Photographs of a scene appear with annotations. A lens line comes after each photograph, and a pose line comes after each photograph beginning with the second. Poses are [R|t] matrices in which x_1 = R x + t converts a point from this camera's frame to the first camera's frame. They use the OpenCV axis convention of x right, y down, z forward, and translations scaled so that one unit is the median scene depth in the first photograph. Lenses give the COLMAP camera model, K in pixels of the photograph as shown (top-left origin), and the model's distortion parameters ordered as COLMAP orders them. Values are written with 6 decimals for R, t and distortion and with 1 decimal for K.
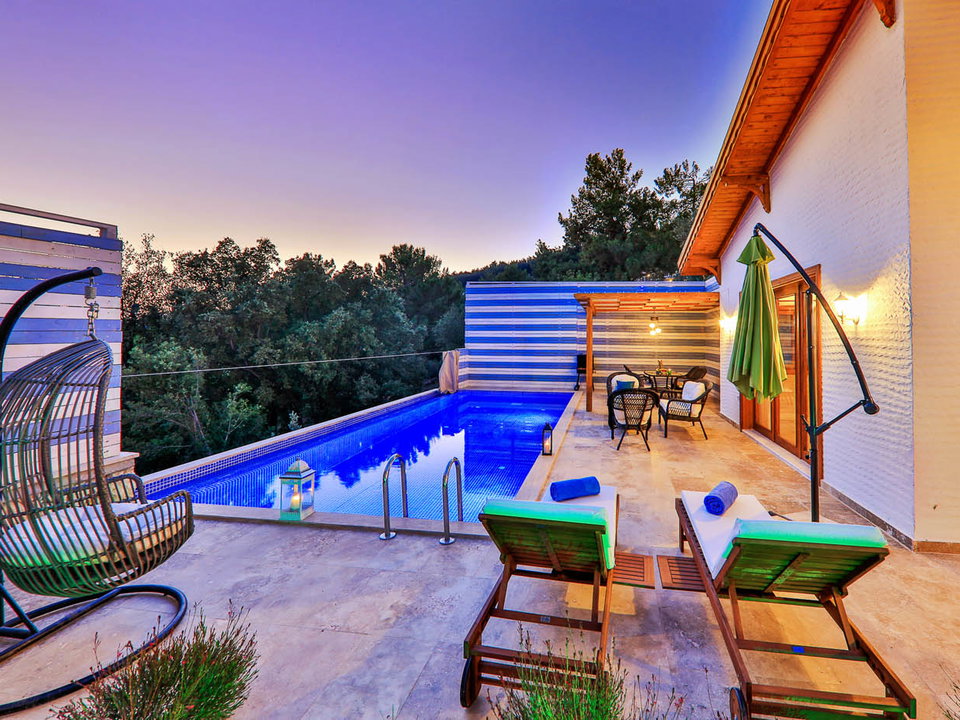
lens RADIAL K [[410.7, 0, 547.5], [0, 410.7, 335.0], [0, 0, 1]] dist [0.000027, -0.000289]
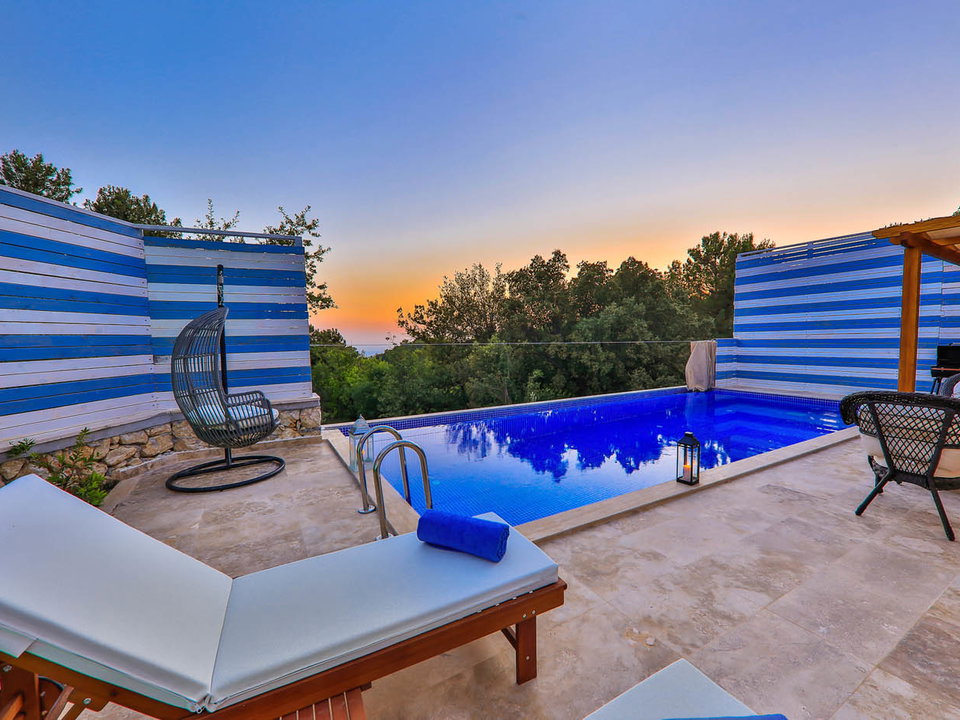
lens RADIAL K [[391.8, 0, 488.1], [0, 391.8, 365.3], [0, 0, 1]] dist [0.002050, 0.000100]
pose [[0.620297, 0.037945, -0.783448, 0.088782], [0.020544, 0.997701, 0.064588, 0.020744], [0.784098, -0.056159, 0.618091, 0.124898]]
